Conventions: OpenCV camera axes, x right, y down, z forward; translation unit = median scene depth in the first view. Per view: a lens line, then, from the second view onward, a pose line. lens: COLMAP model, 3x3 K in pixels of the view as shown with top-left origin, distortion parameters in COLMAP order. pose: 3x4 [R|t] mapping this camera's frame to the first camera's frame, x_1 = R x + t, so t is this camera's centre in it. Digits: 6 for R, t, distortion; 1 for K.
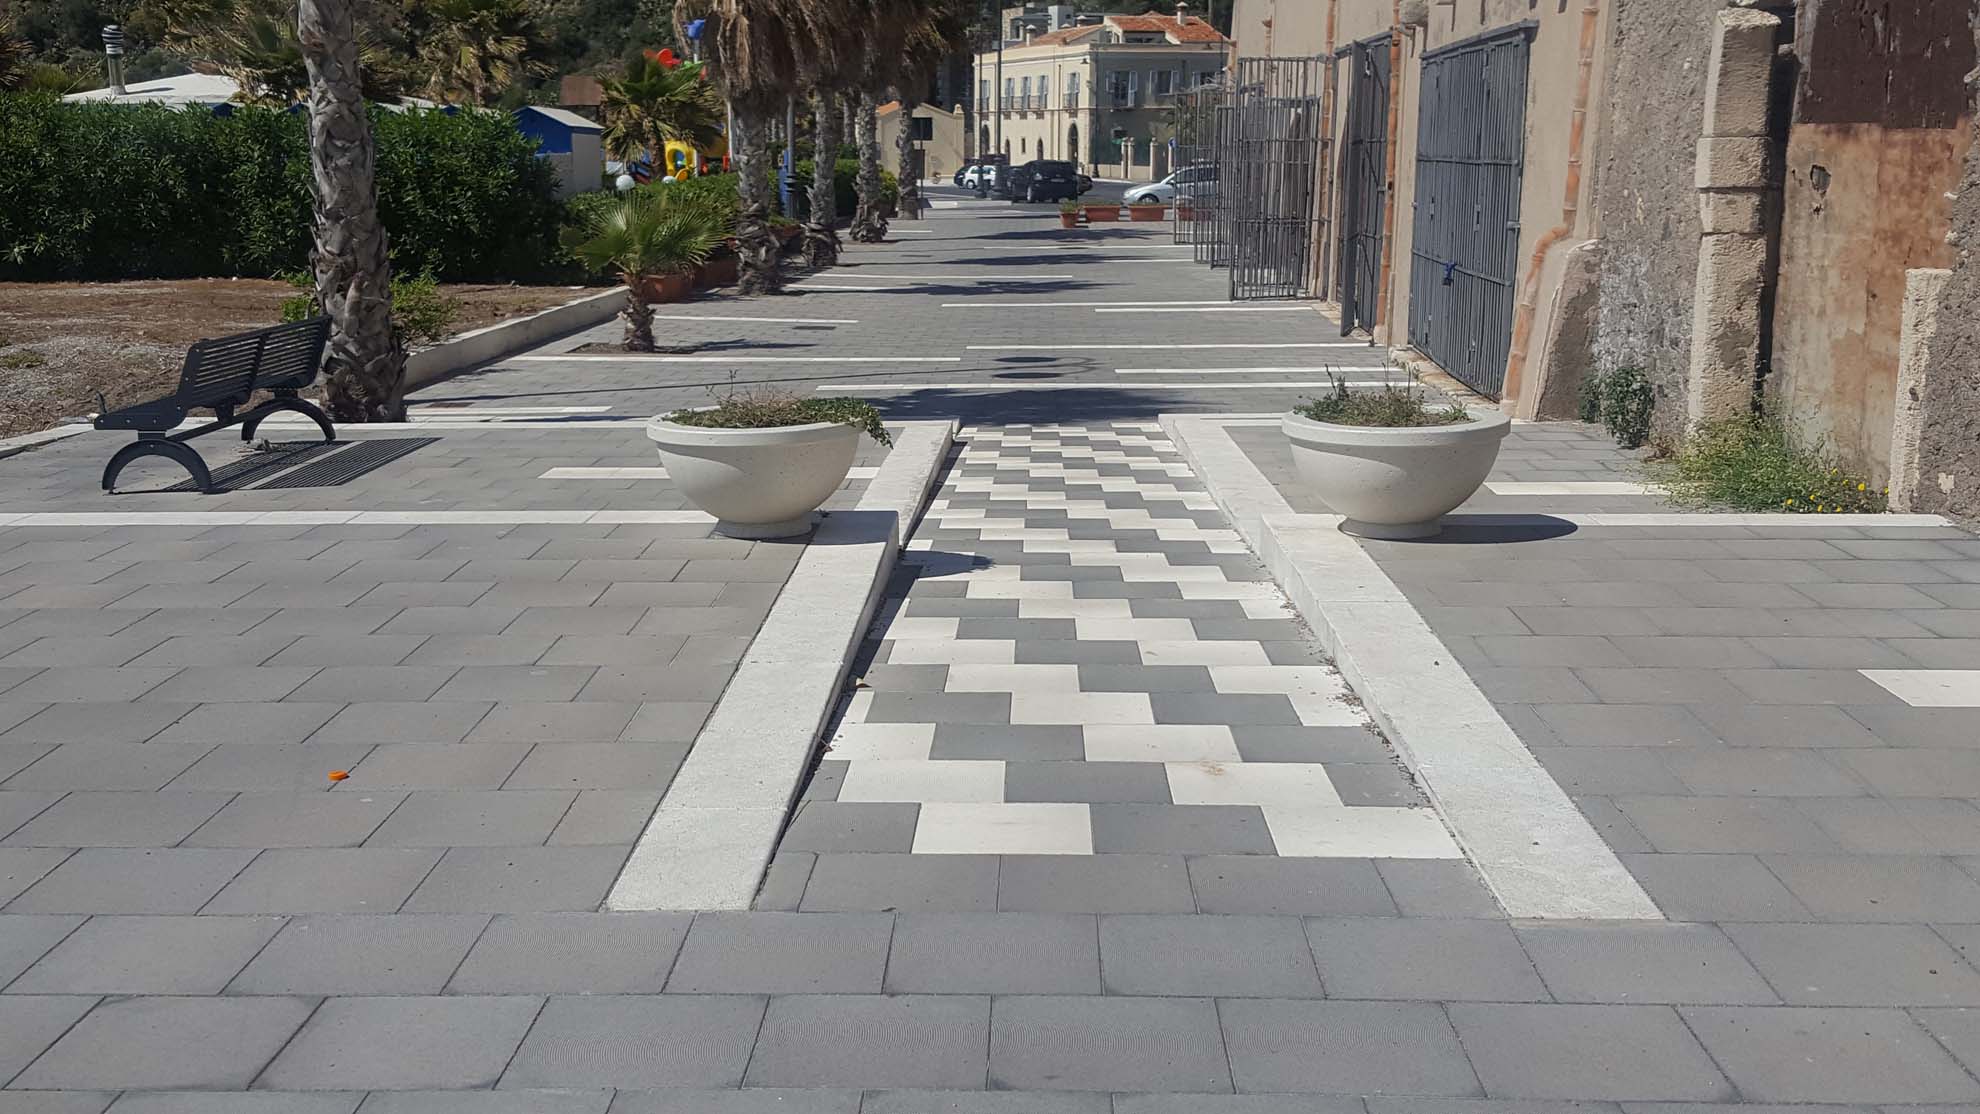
lens RADIAL K [[2099.6, 0, 958.3], [0, 2099.6, 554.0], [0, 0, 1]] dist [0.184700, -0.423999]
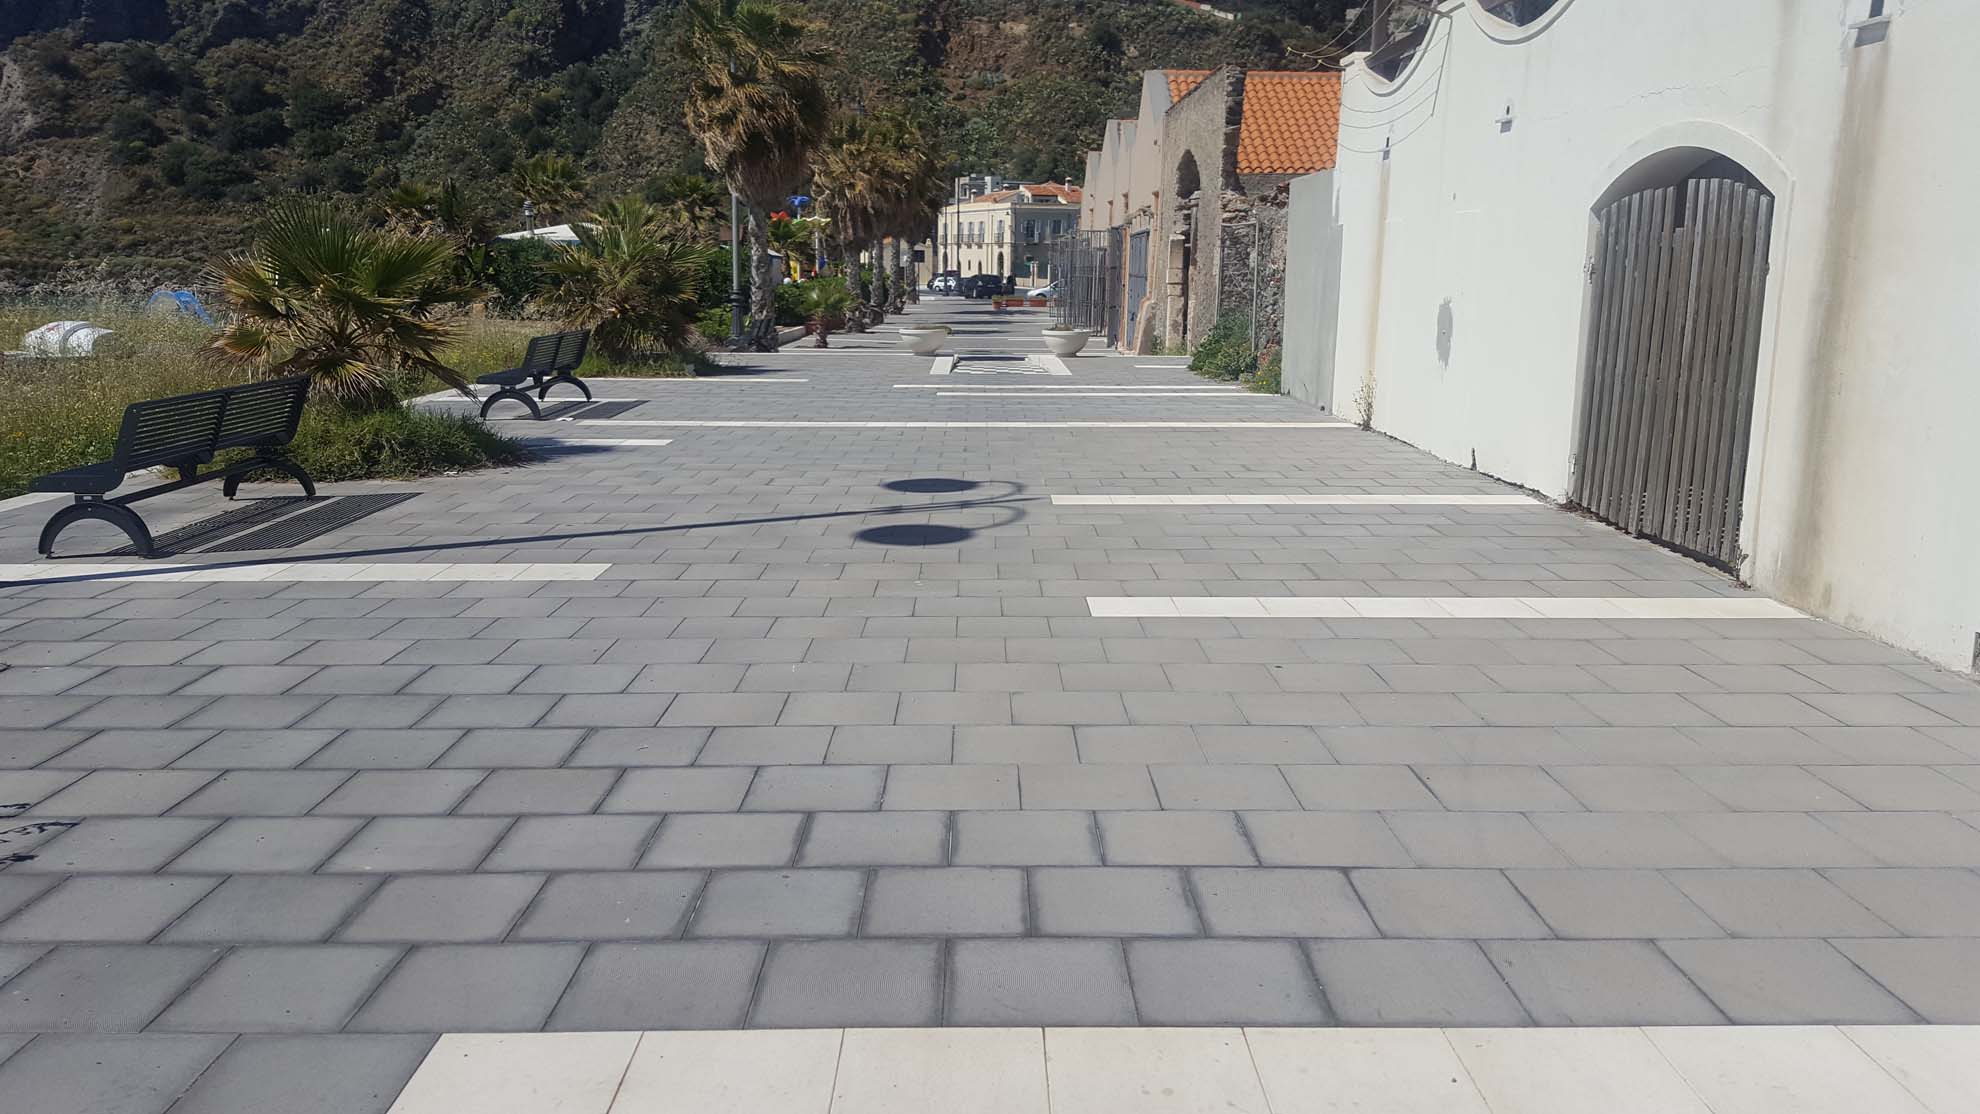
lens RADIAL K [[1465.7, 0, 990.0], [0, 1465.7, 557.0], [0, 0, 1]] dist [0.127706, -0.197743]
pose [[0.998877, 0.003708, 0.047234, -0.014420], [-0.003953, 0.999979, 0.005108, 0.057095], [-0.047214, -0.005289, 0.998871, -0.301004]]
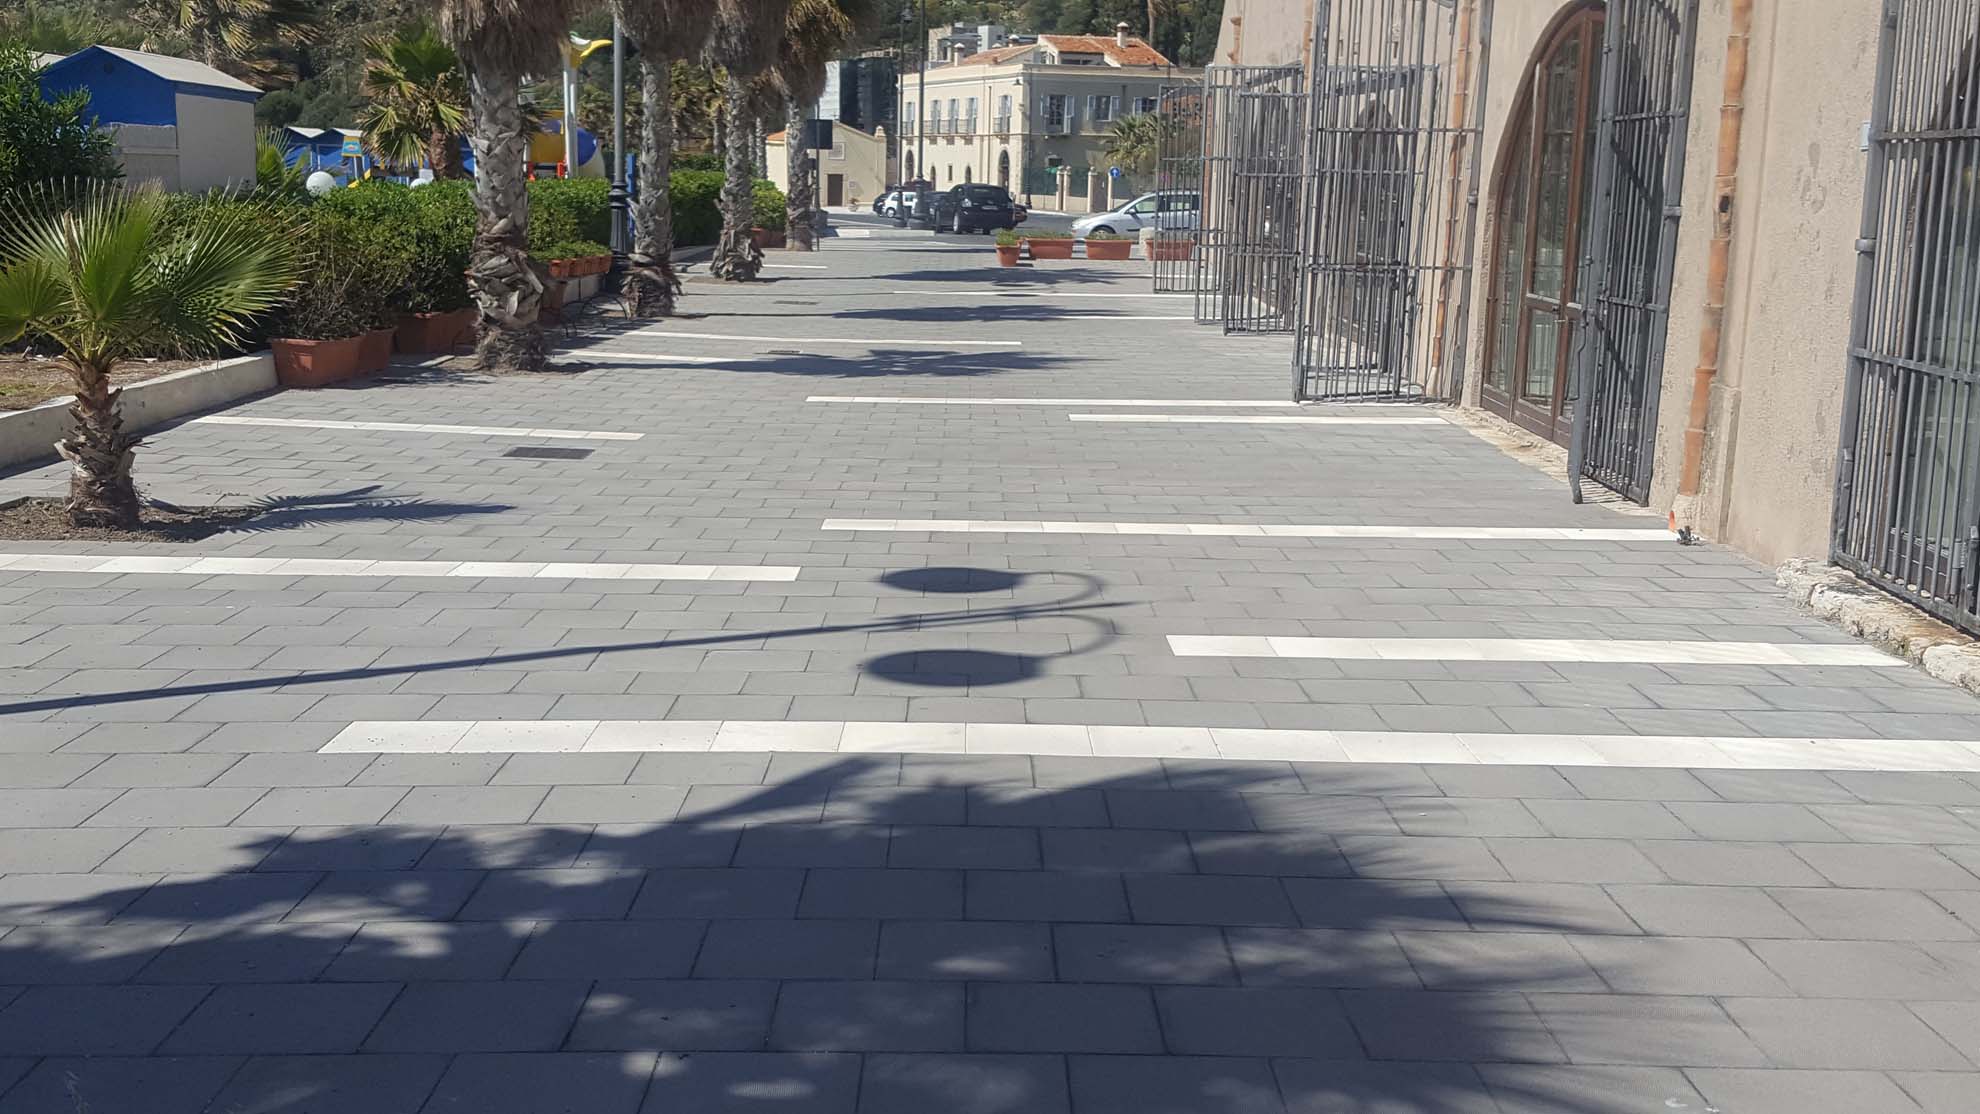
lens RADIAL K [[2099.6, 0, 958.3], [0, 2099.6, 554.0], [0, 0, 1]] dist [0.184700, -0.423999]
pose [[0.999210, 0.014161, 0.037124, 0.007048], [-0.013616, 0.999796, -0.014914, -0.035449], [-0.037328, 0.014397, 0.999199, 0.219183]]
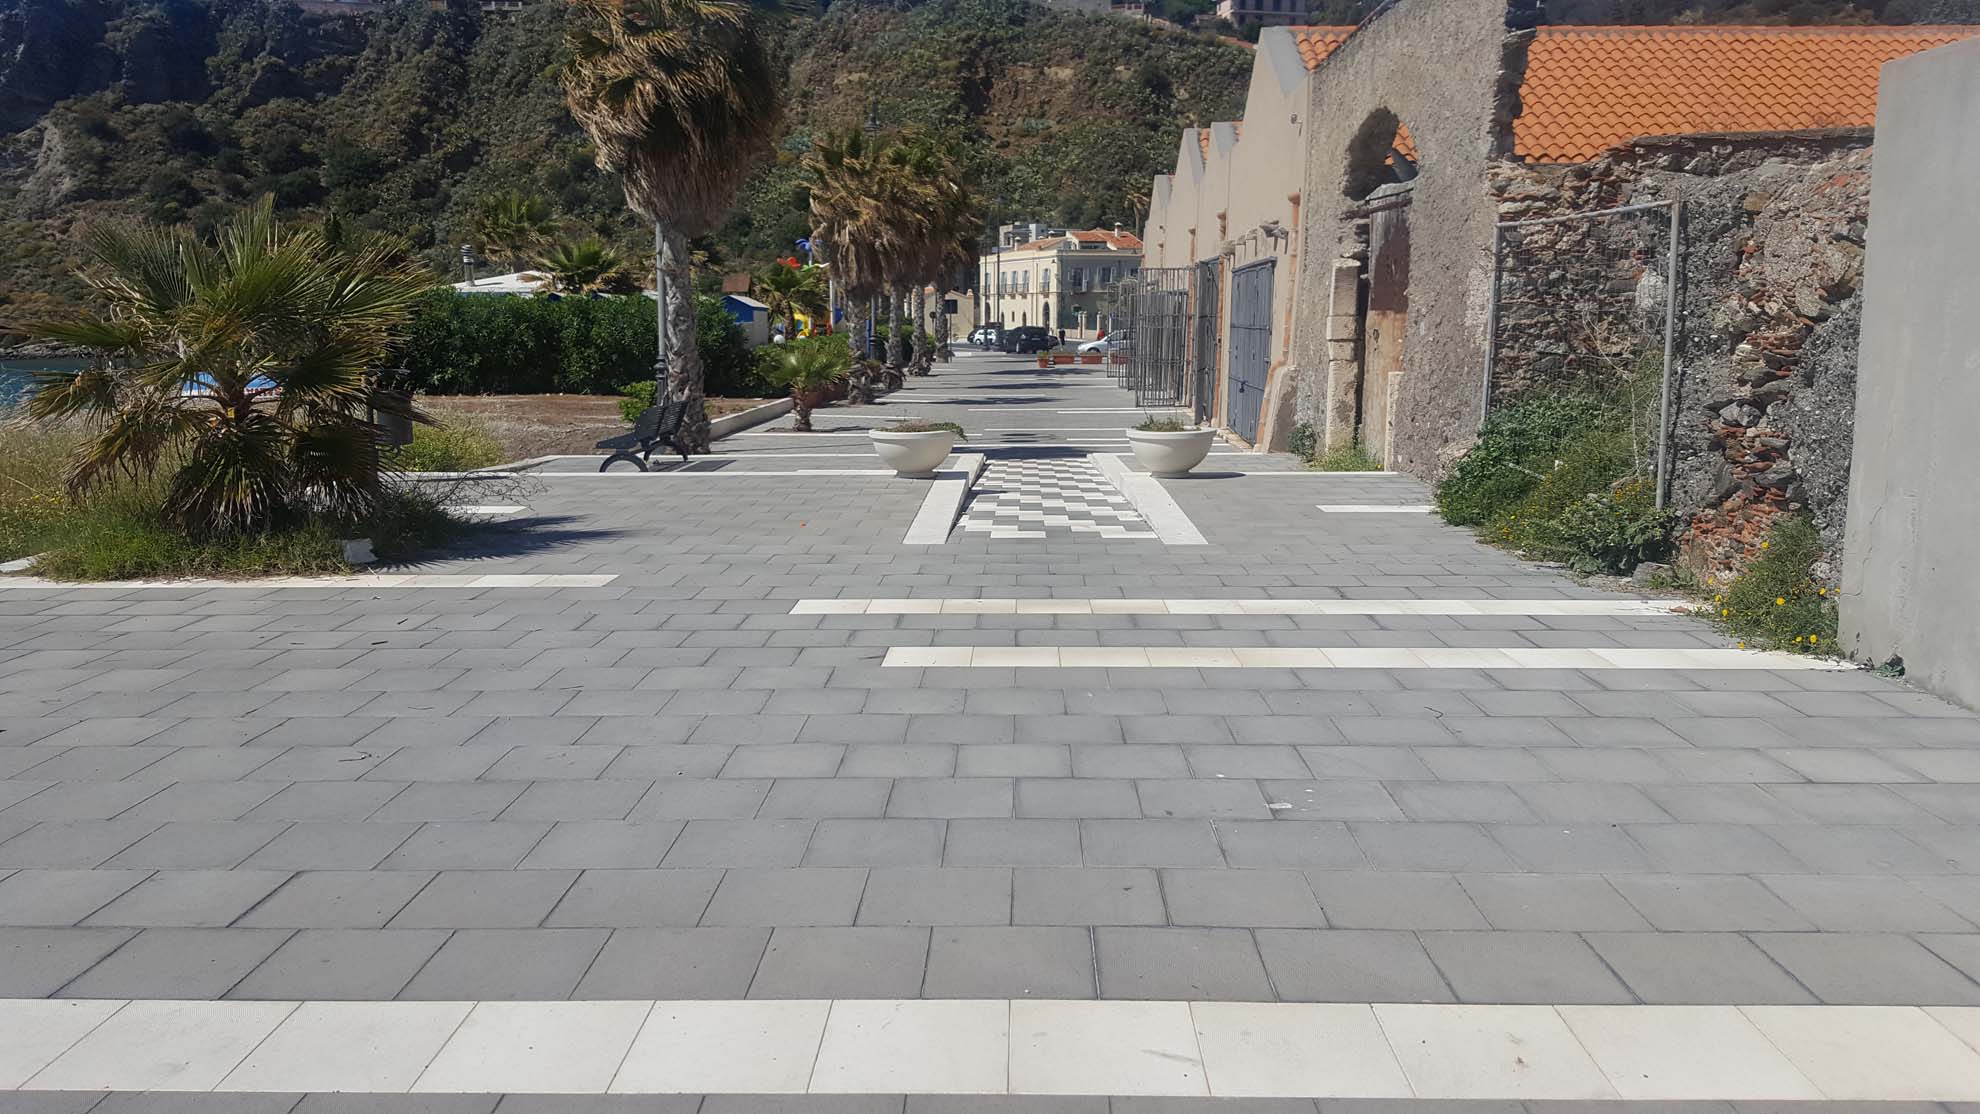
lens RADIAL K [[1460.4, 0, 977.2], [0, 1460.4, 547.3], [0, 0, 1]] dist [0.183111, -0.327608]
pose [[0.999978, -0.000207, 0.006622, -0.004580], [0.000436, 0.999401, -0.034600, 0.018858], [-0.006610, 0.034603, 0.999379, -0.101389]]
